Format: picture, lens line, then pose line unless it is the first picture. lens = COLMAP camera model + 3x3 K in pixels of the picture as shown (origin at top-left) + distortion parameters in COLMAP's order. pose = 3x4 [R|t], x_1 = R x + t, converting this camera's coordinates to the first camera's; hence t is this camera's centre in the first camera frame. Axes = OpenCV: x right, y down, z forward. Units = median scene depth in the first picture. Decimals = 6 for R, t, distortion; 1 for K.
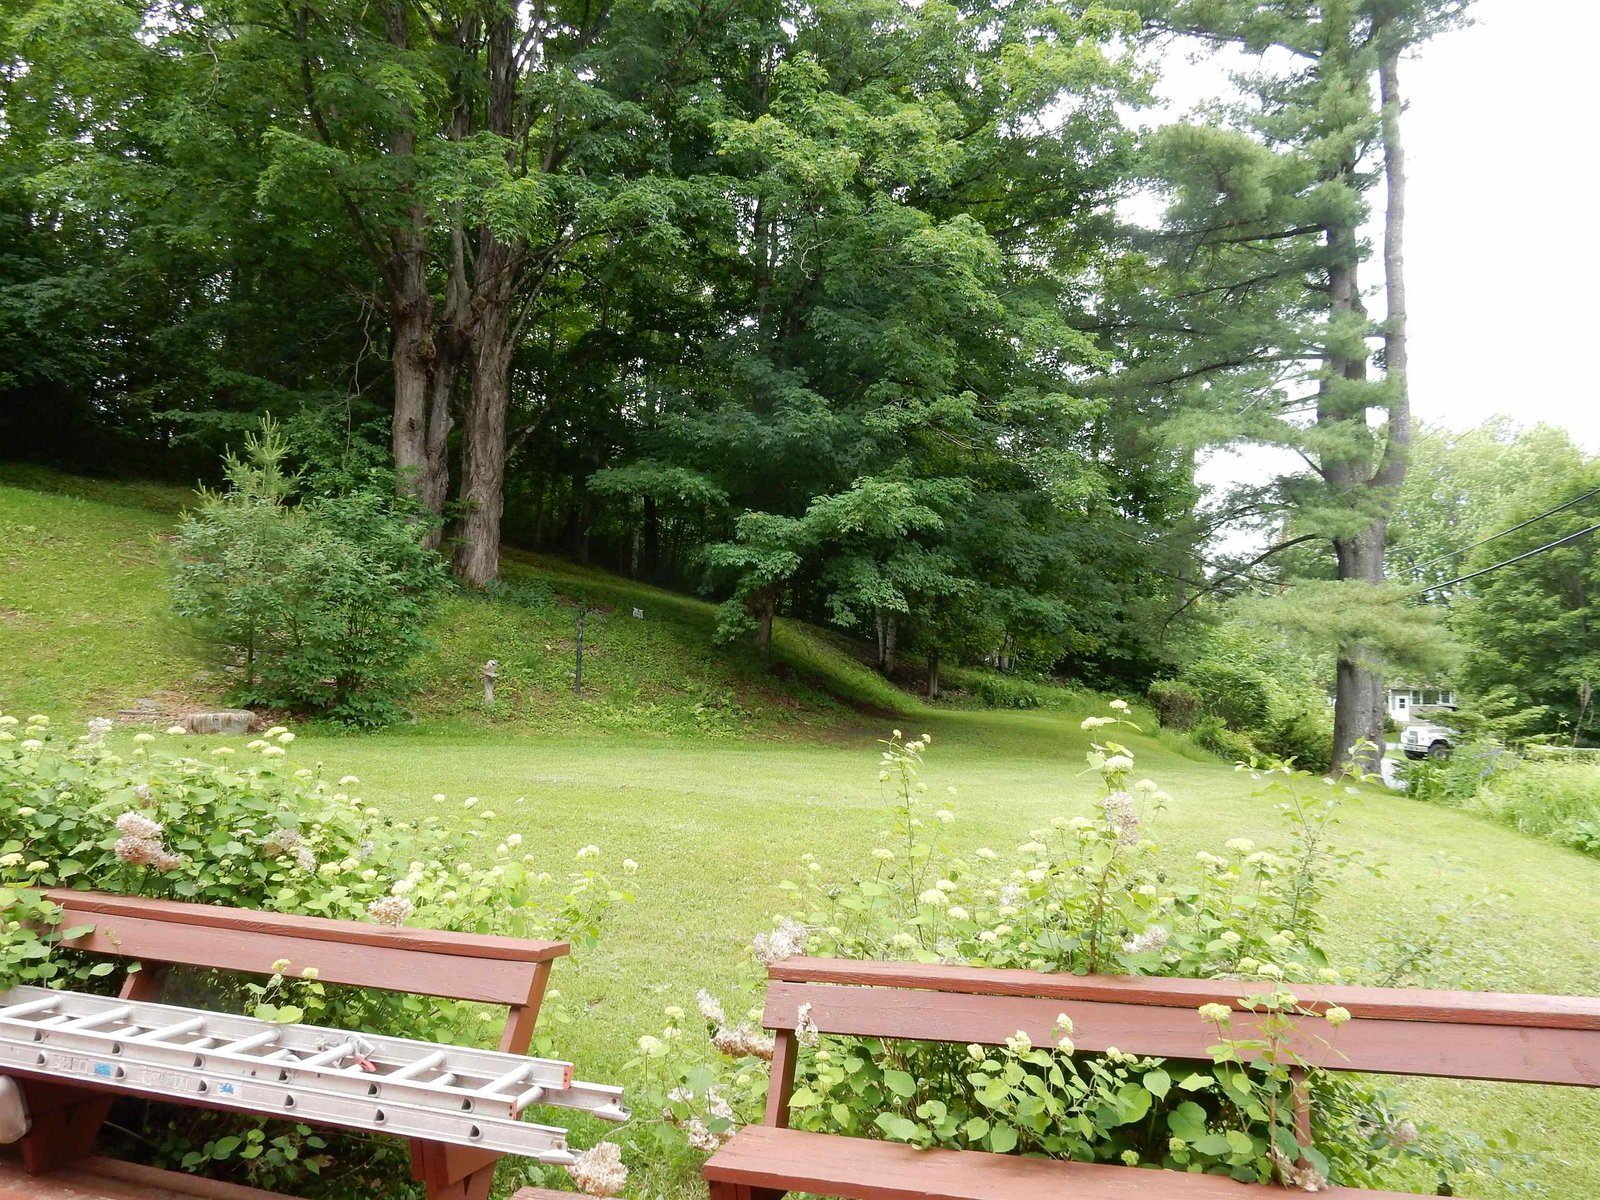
lens RADIAL K [[1172.3, 0, 790.7], [0, 1172.3, 604.6], [0, 0, 1]] dist [-0.005827, 0.001631]
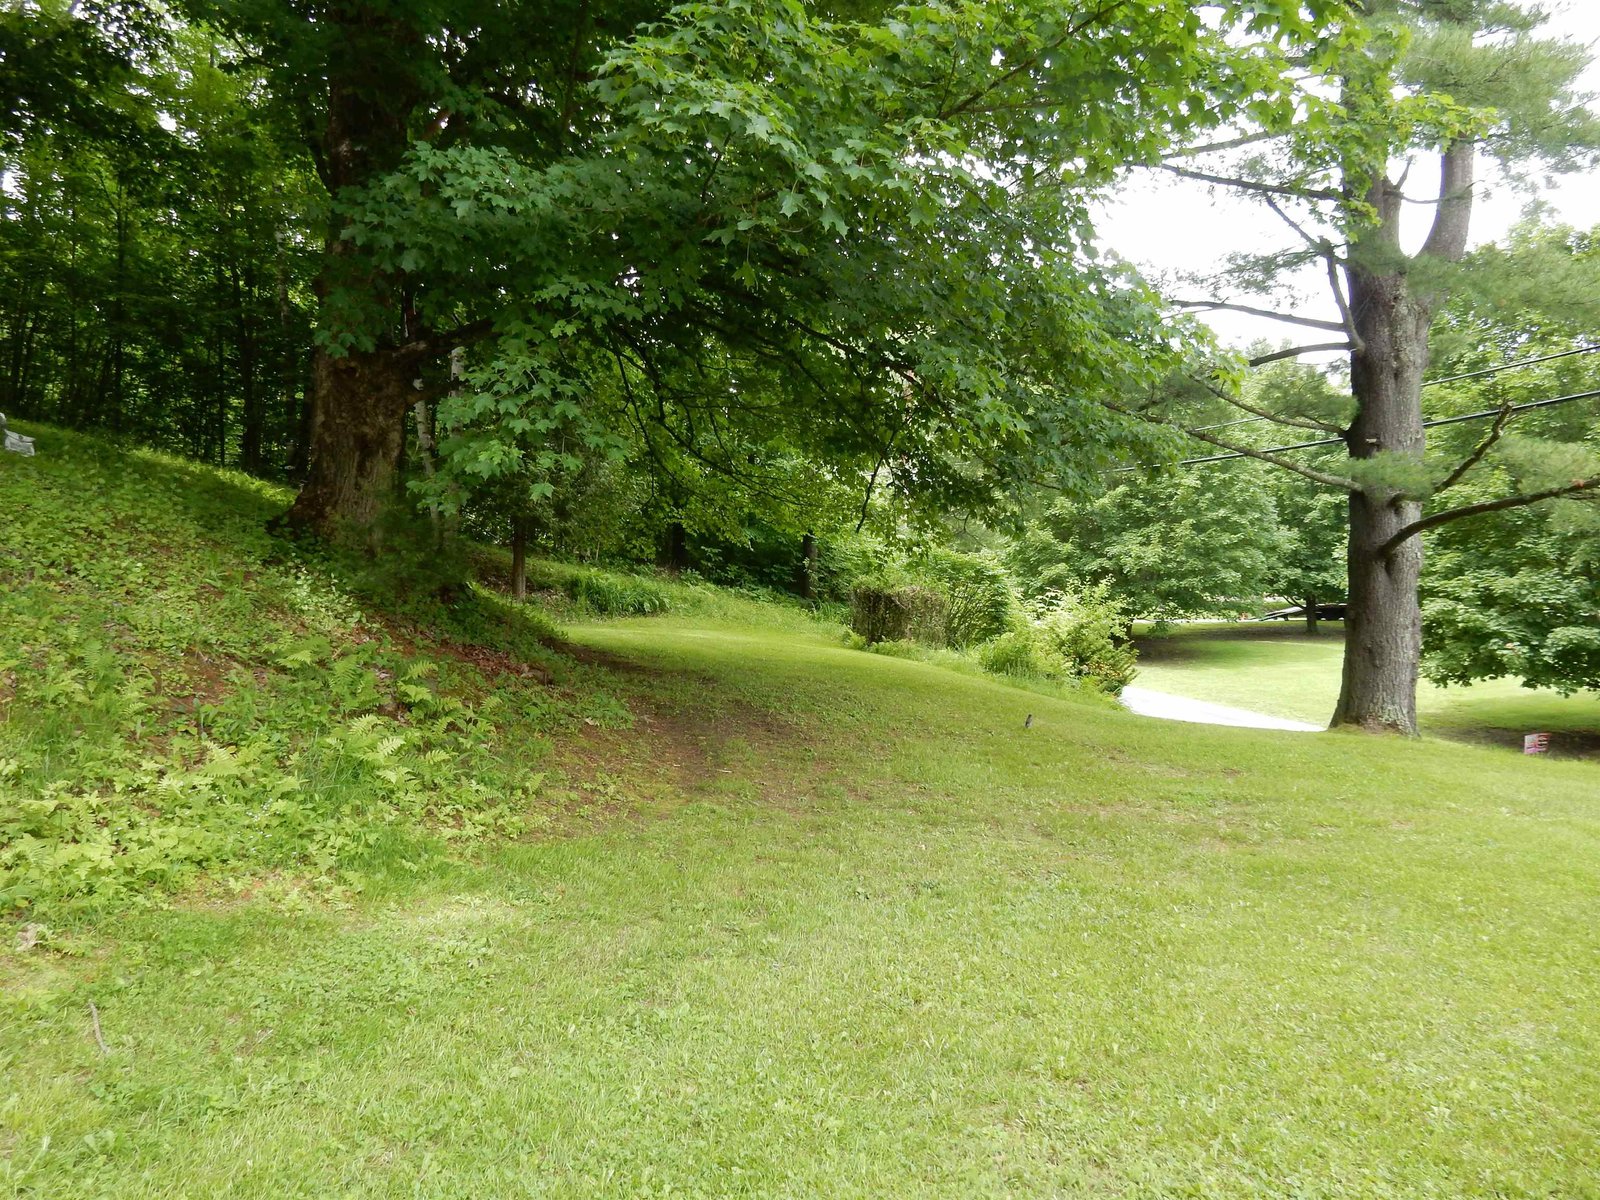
lens RADIAL K [[1172.3, 0, 795.7], [0, 1172.3, 599.0], [0, 0, 1]] dist [-0.005827, 0.001631]
pose [[0.871218, -0.035191, 0.489634, -0.120819], [-0.012198, 0.995567, 0.093259, 0.023270], [-0.490745, -0.087221, 0.866927, 0.648710]]
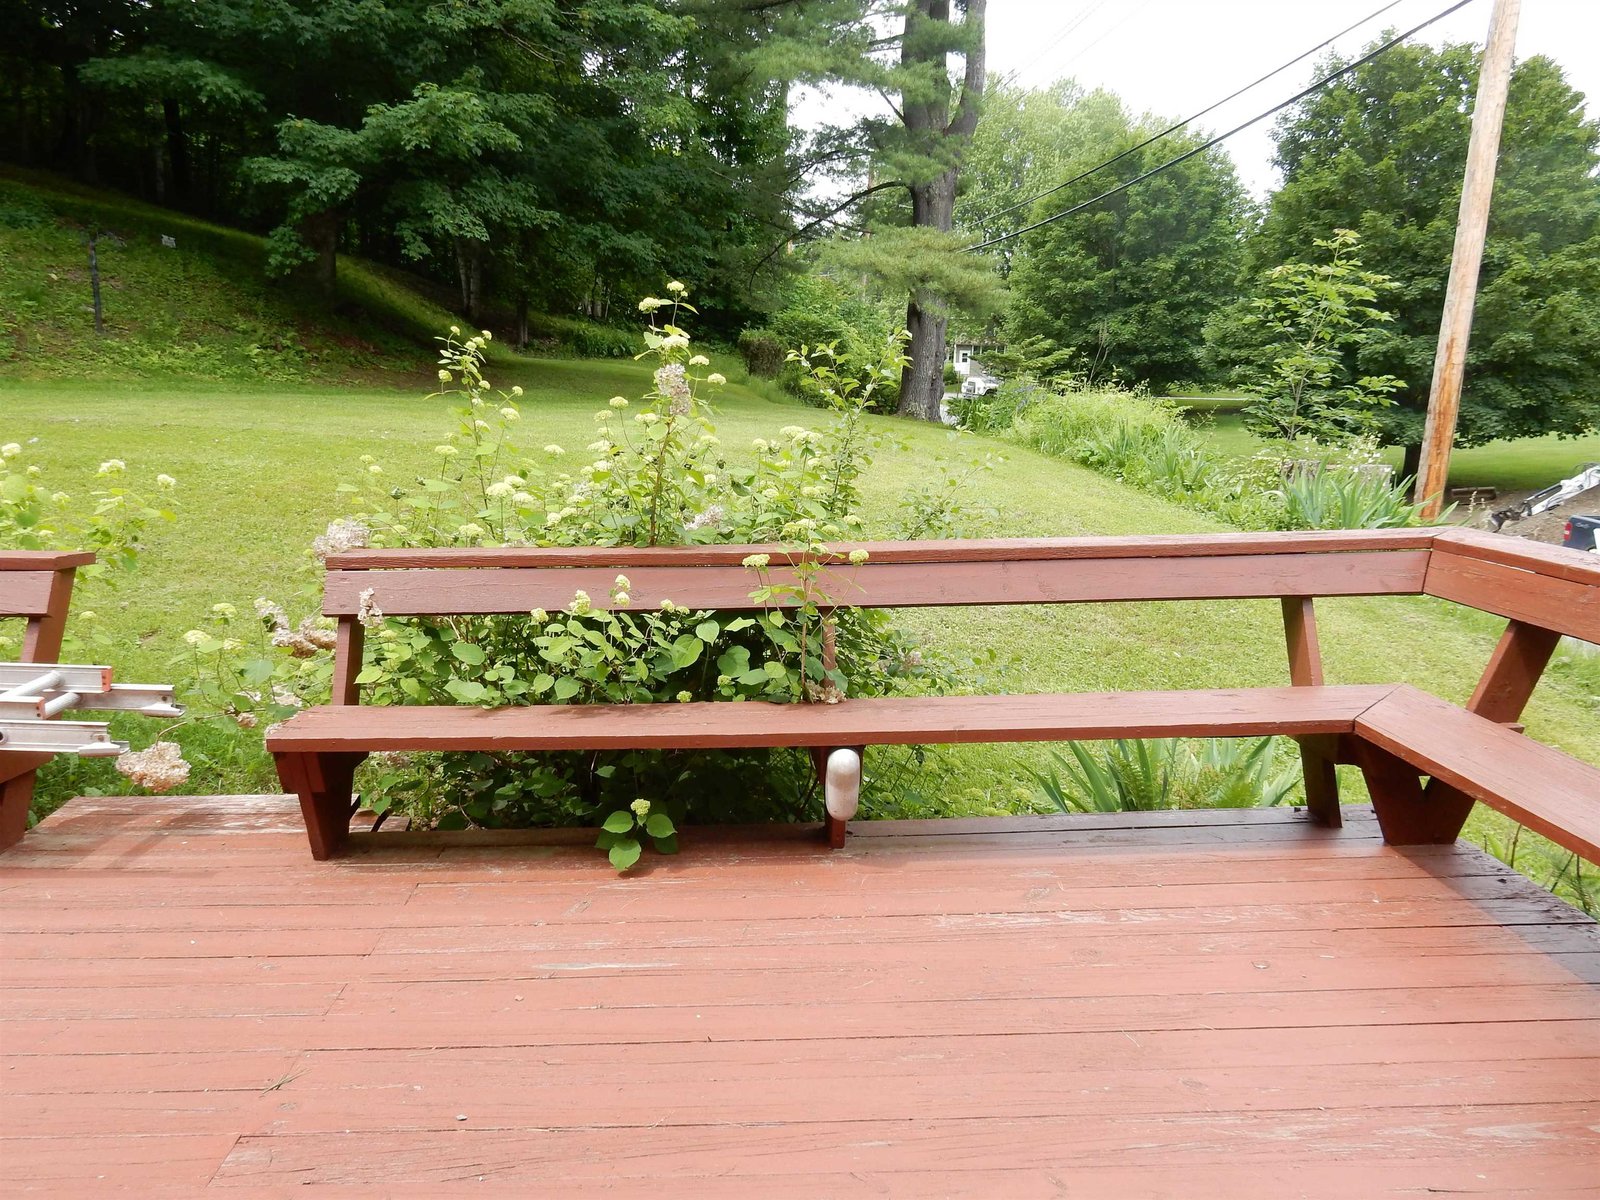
lens RADIAL K [[1172.3, 0, 793.3], [0, 1172.3, 613.0], [0, 0, 1]] dist [-0.005827, 0.001631]
pose [[0.944432, -0.075459, 0.319930, 0.009244], [-0.019074, 0.959073, 0.282515, 0.019669], [-0.328154, -0.272919, 0.904340, -0.005532]]
